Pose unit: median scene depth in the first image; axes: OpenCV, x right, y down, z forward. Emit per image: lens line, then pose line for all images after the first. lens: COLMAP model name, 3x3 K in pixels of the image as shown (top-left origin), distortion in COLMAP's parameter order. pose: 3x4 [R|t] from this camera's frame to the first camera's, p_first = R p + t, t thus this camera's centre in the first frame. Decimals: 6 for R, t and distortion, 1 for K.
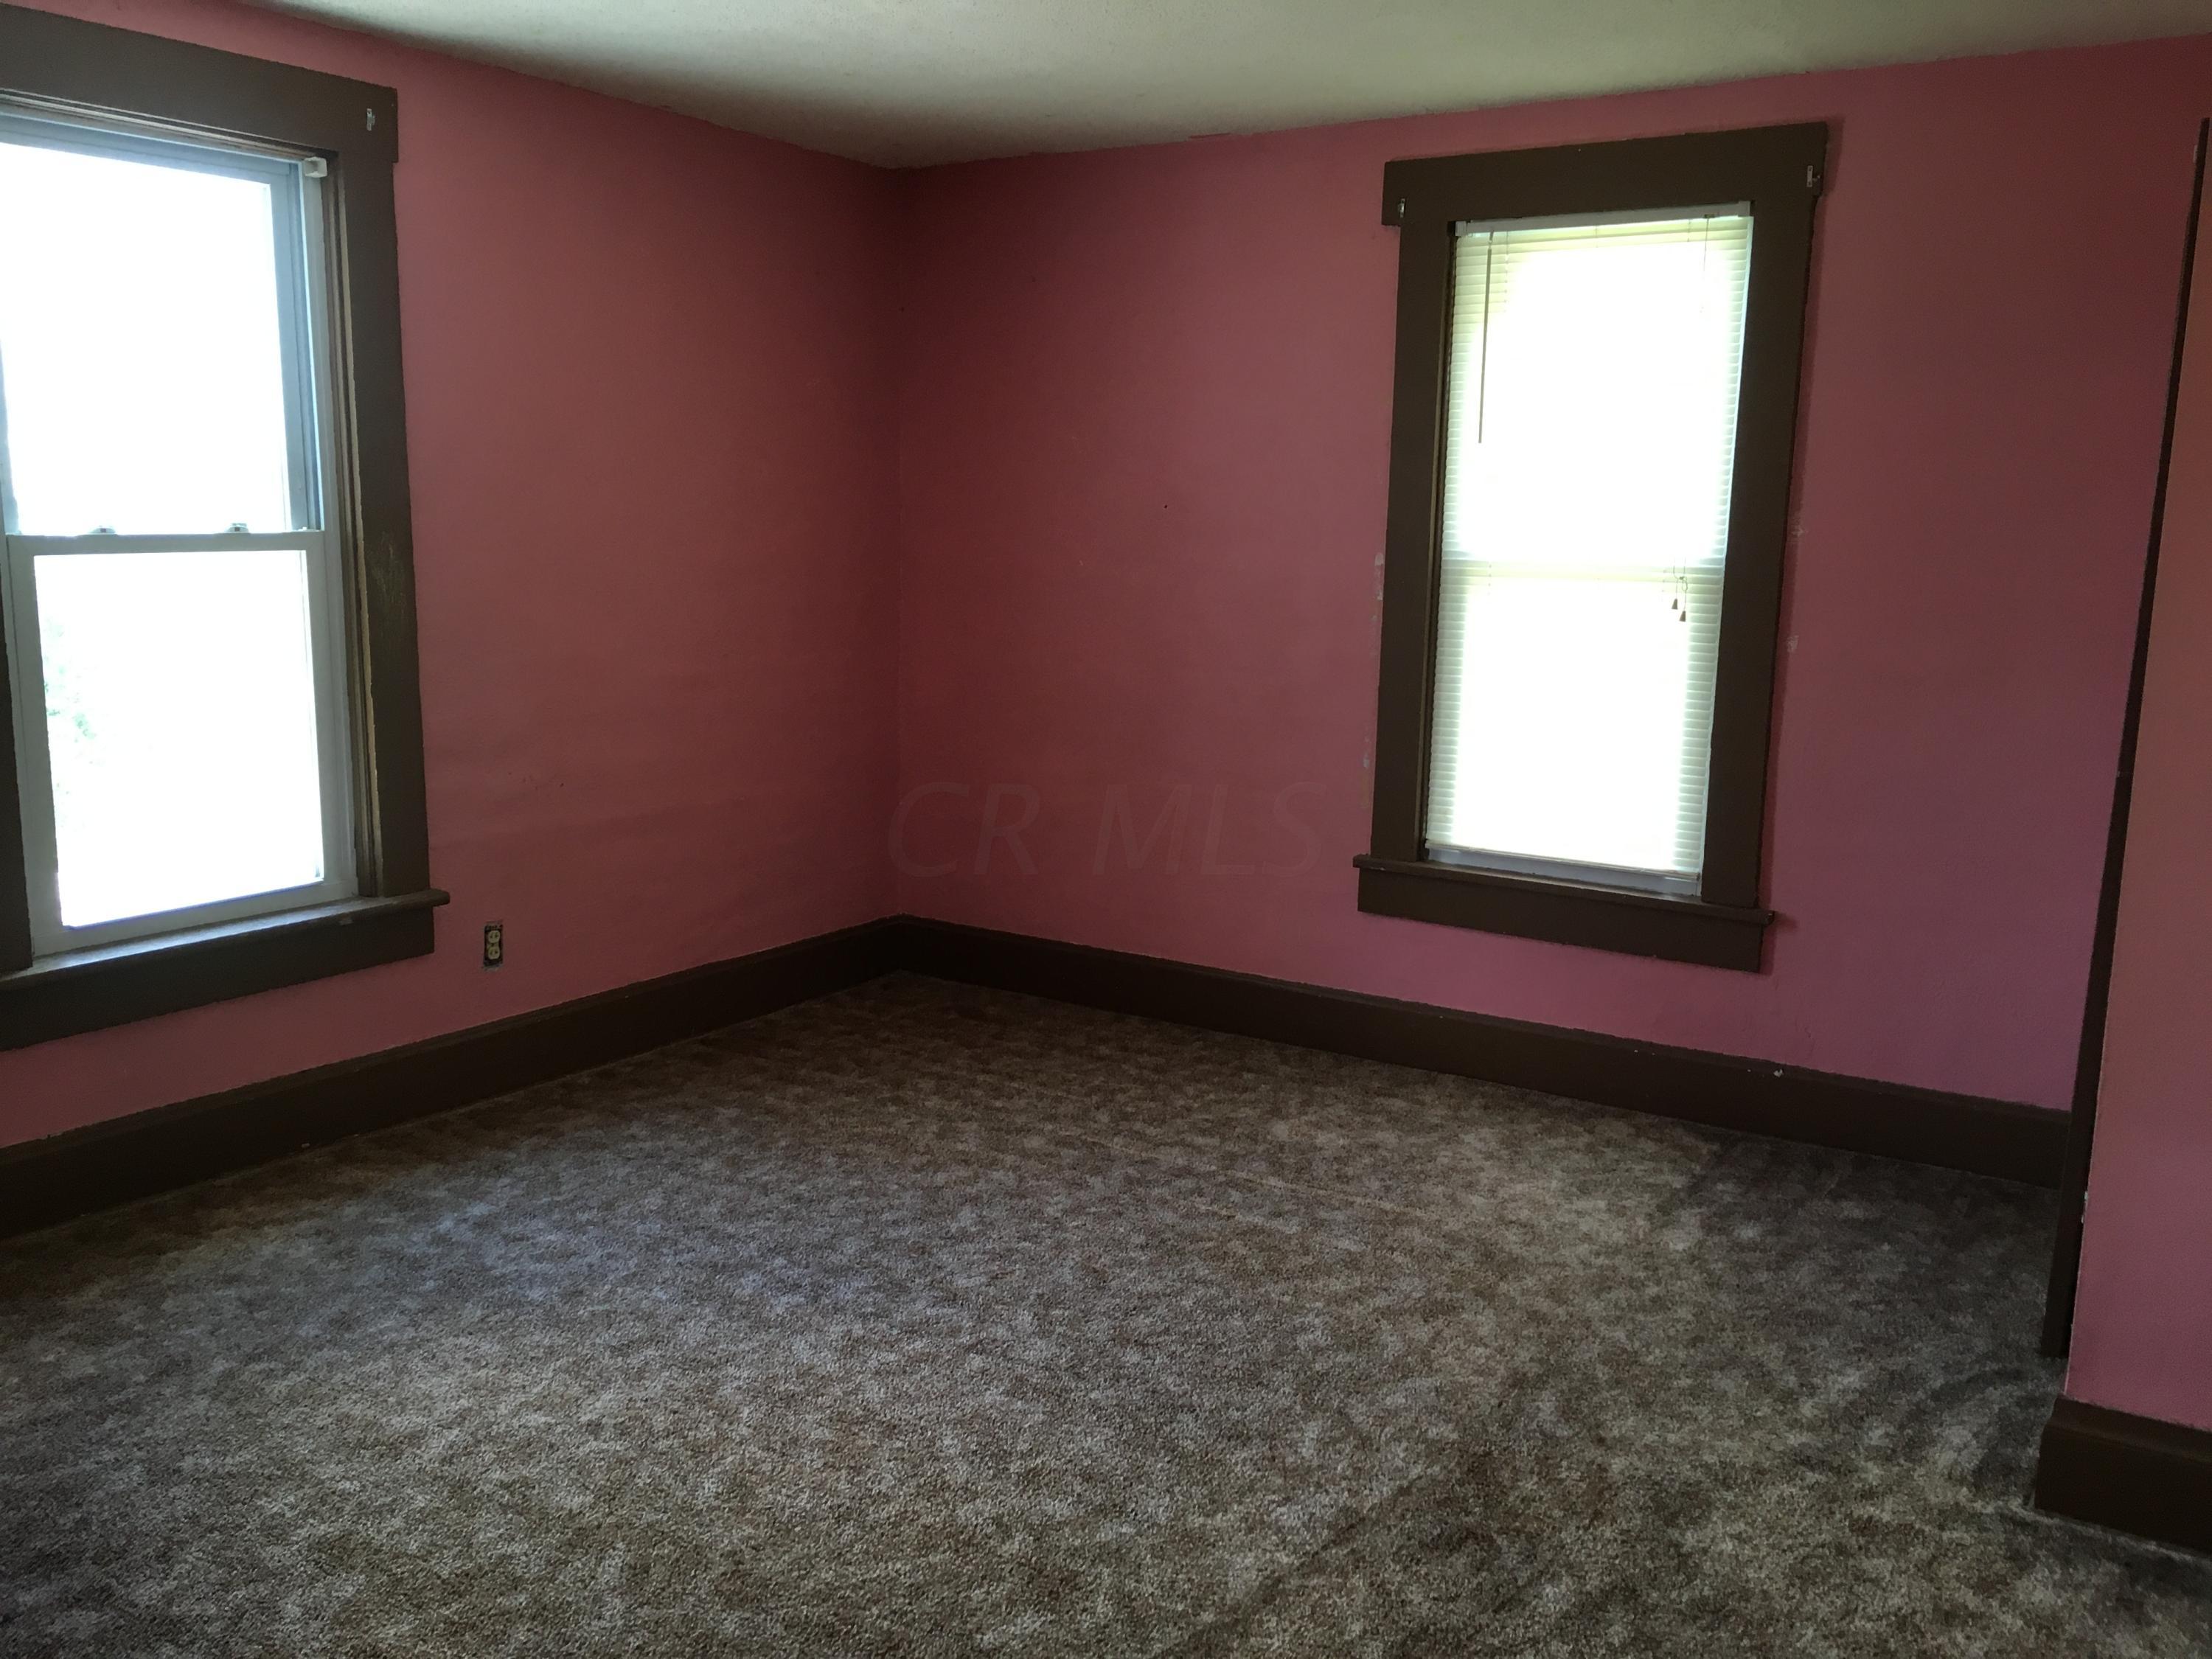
lens RADIAL K [[1860.9, 0, 1106.0], [0, 1860.9, 829.5], [0, 0, 1]] dist [0.018577, -0.015642]
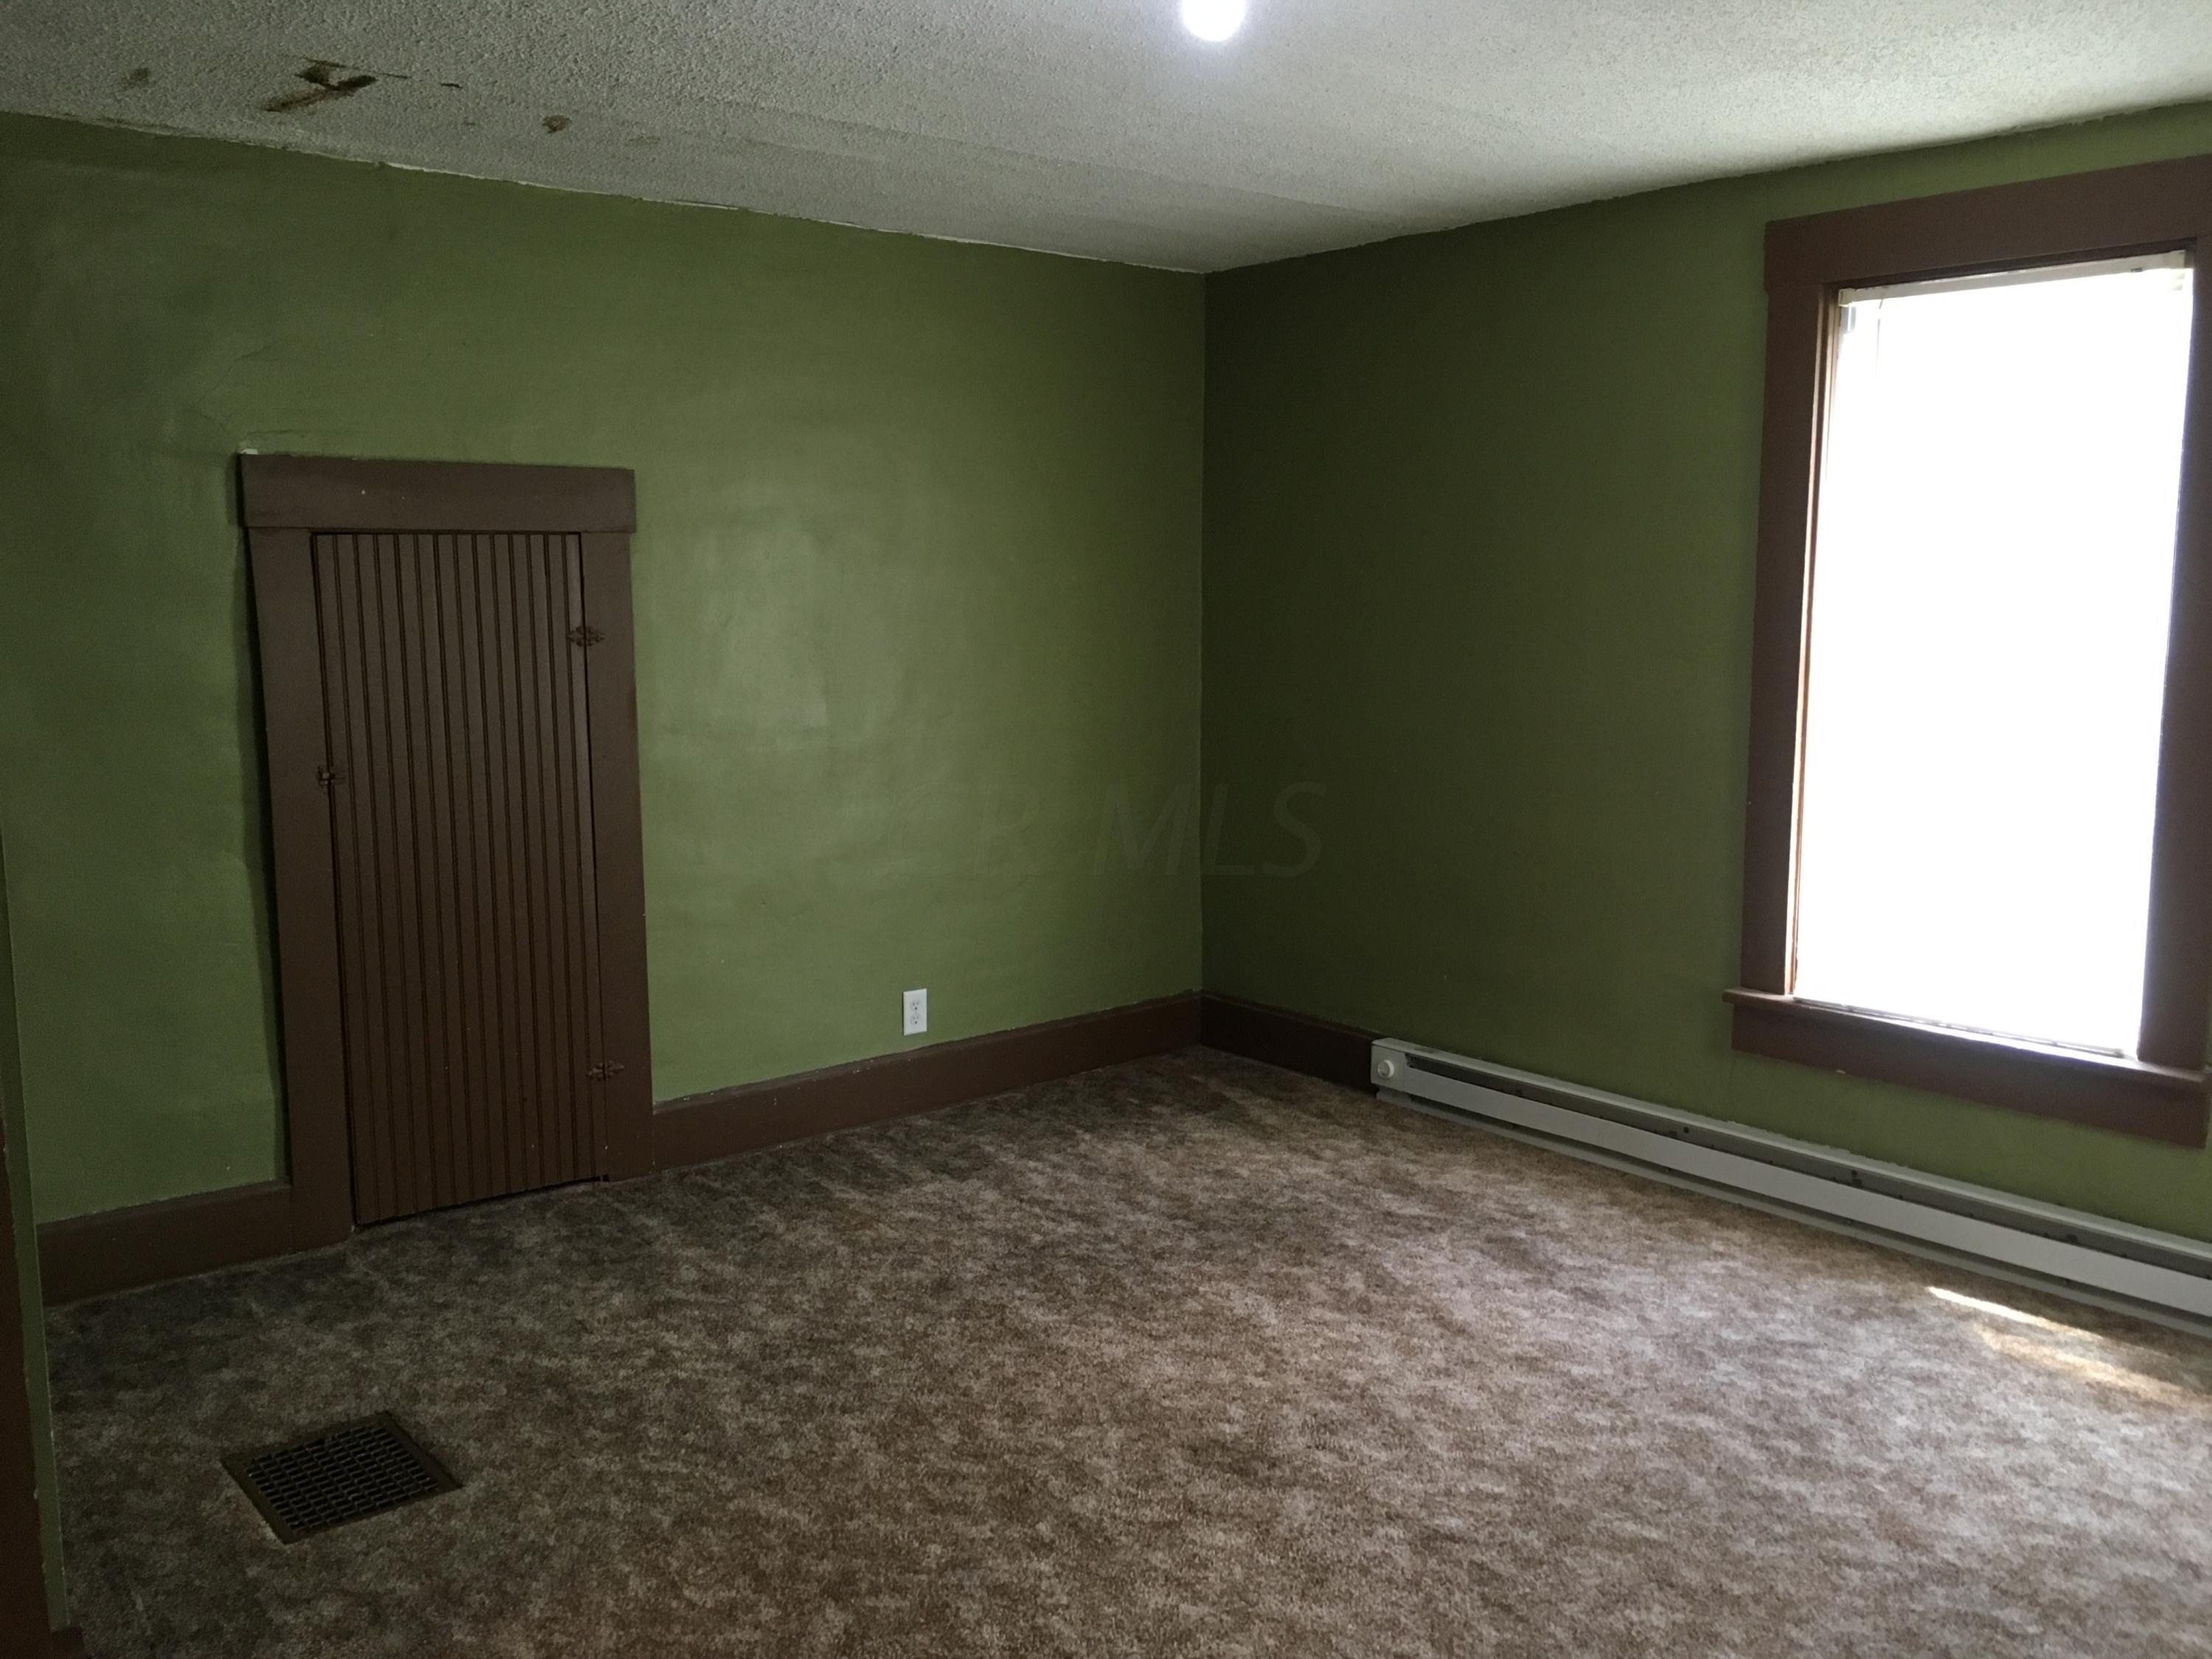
lens RADIAL K [[1860.9, 0, 1106.0], [0, 1860.9, 829.5], [0, 0, 1]] dist [0.018577, -0.015642]
pose [[-0.293821, 0.115602, -0.948844, 0.753364], [-0.173285, 0.969770, 0.171811, -0.247929], [0.940022, 0.214903, -0.264906, 1.406598]]
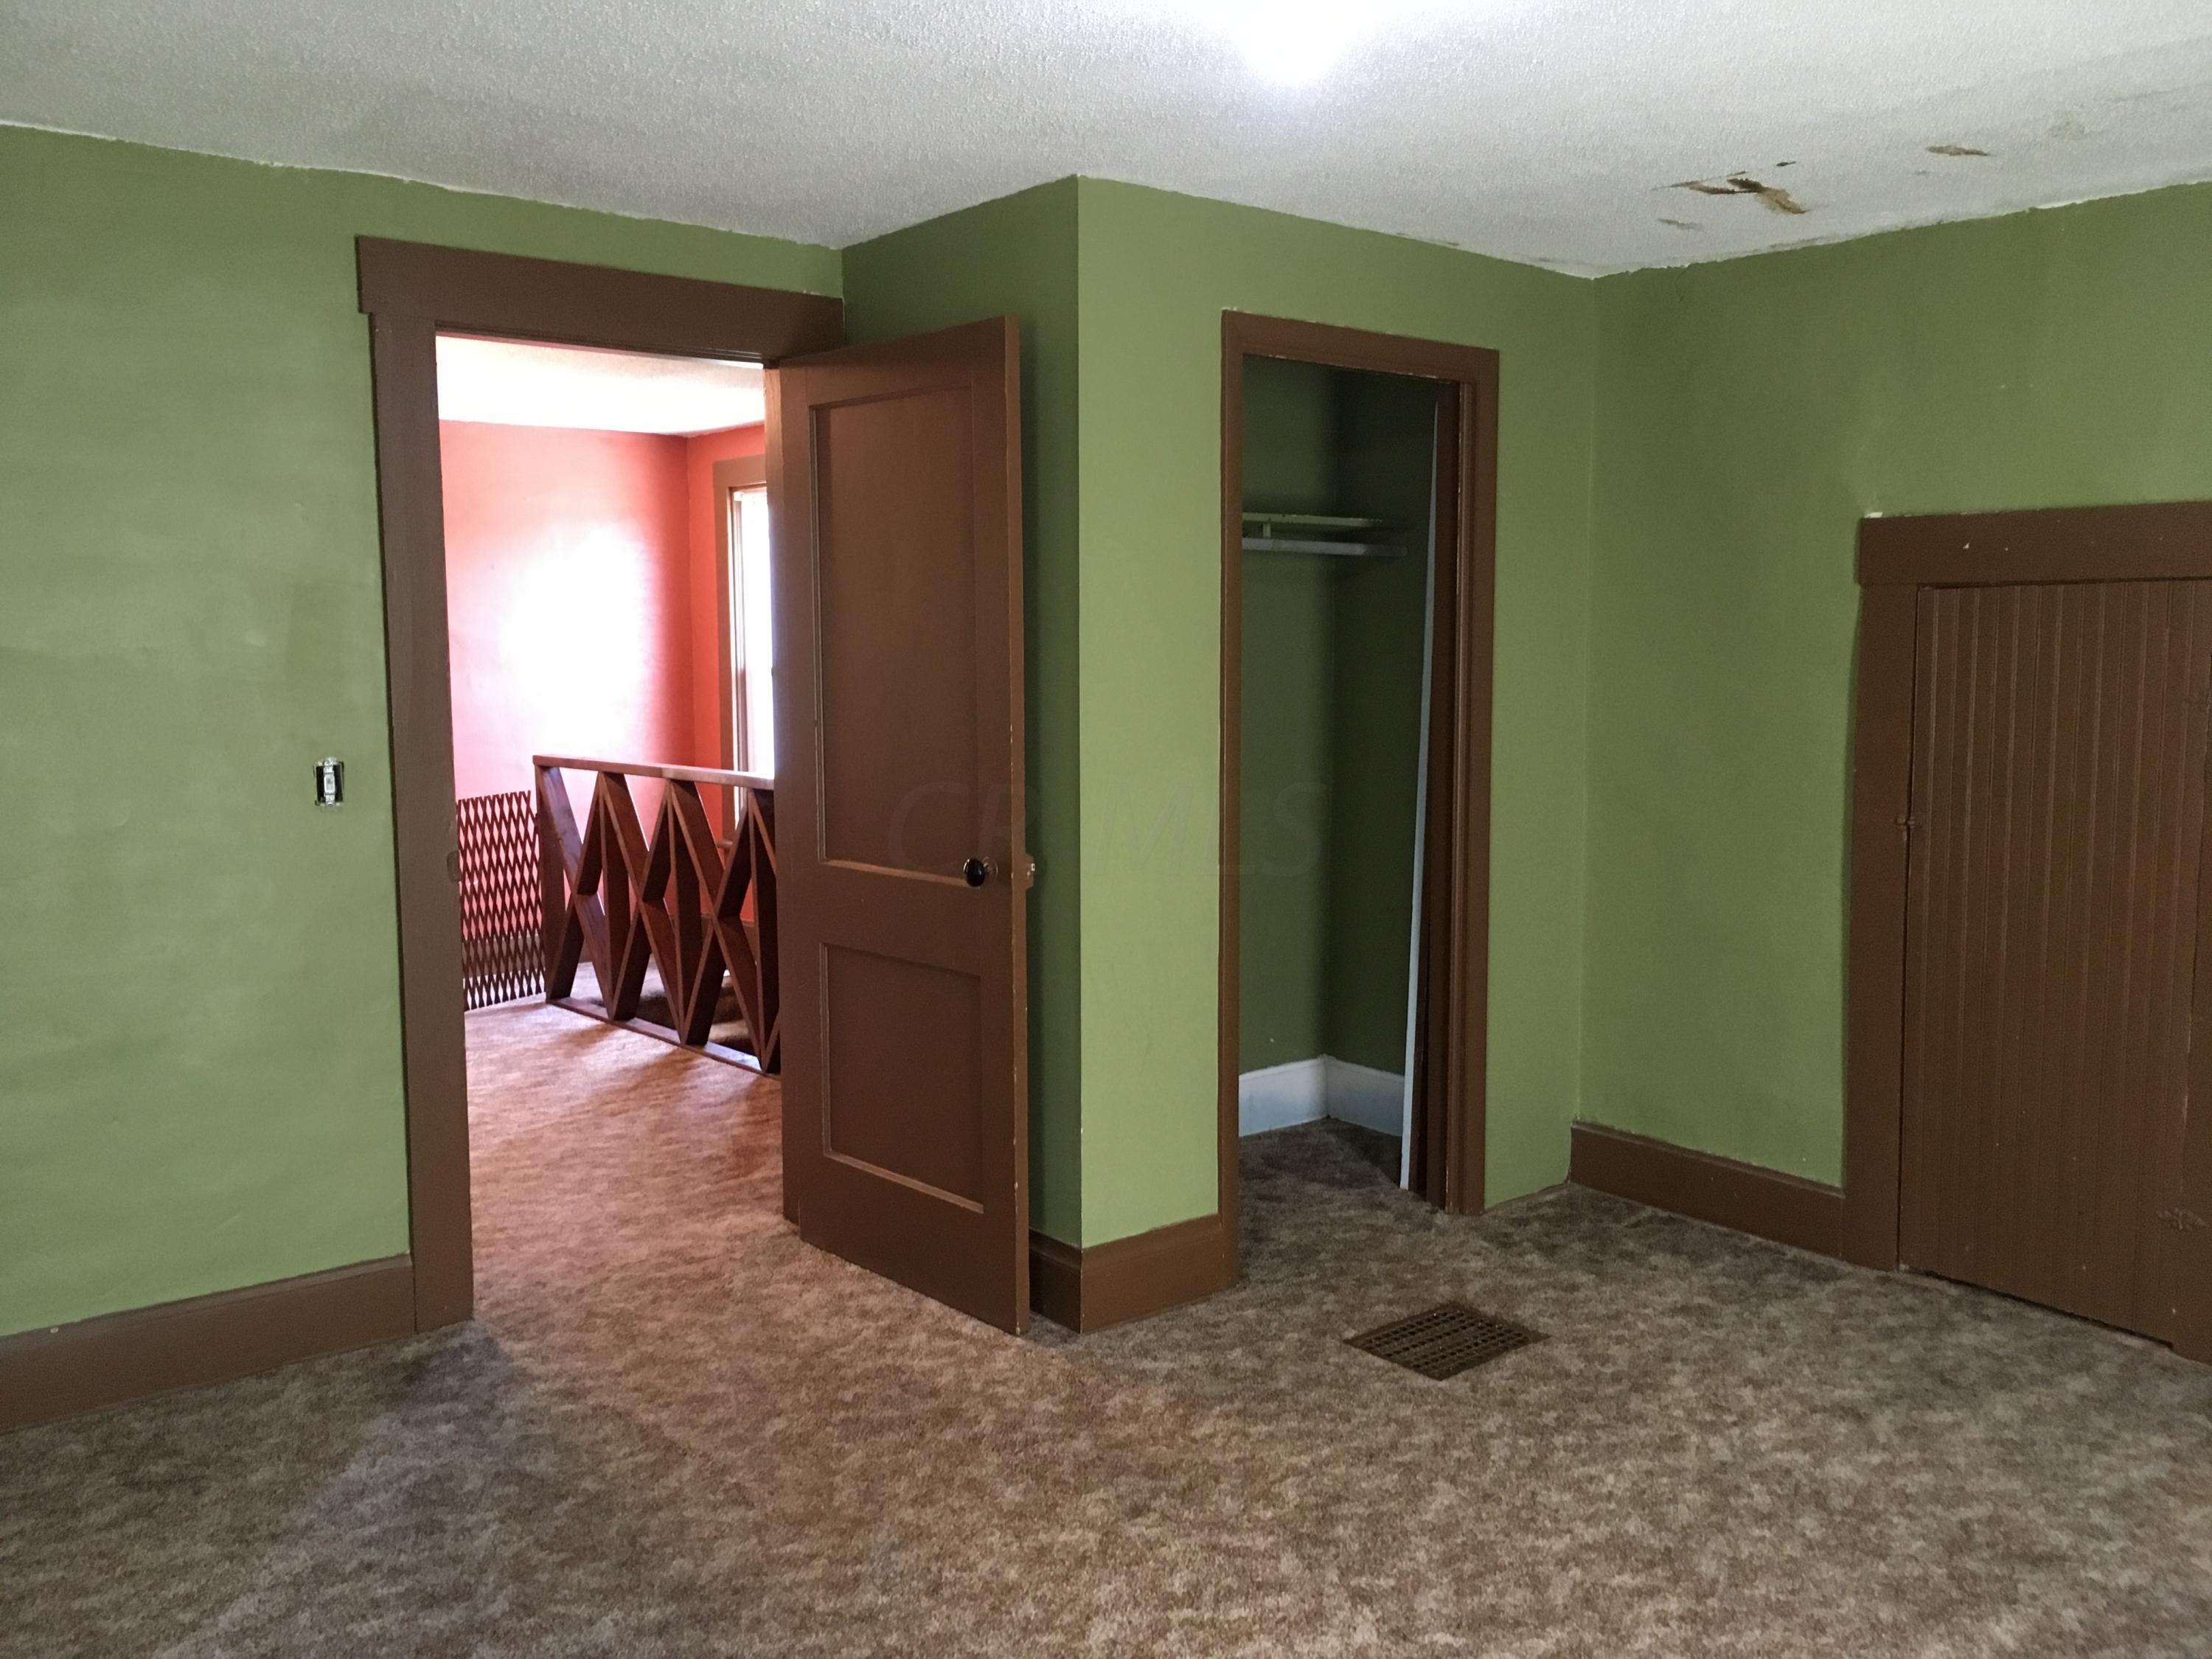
lens RADIAL K [[1860.9, 0, 1106.0], [0, 1860.9, 829.5], [0, 0, 1]] dist [0.018577, -0.015642]
pose [[-0.952003, -0.049856, 0.302003, -0.131141], [0.037868, 0.959883, 0.277834, -0.351444], [-0.303739, 0.275935, -0.911923, 1.920556]]
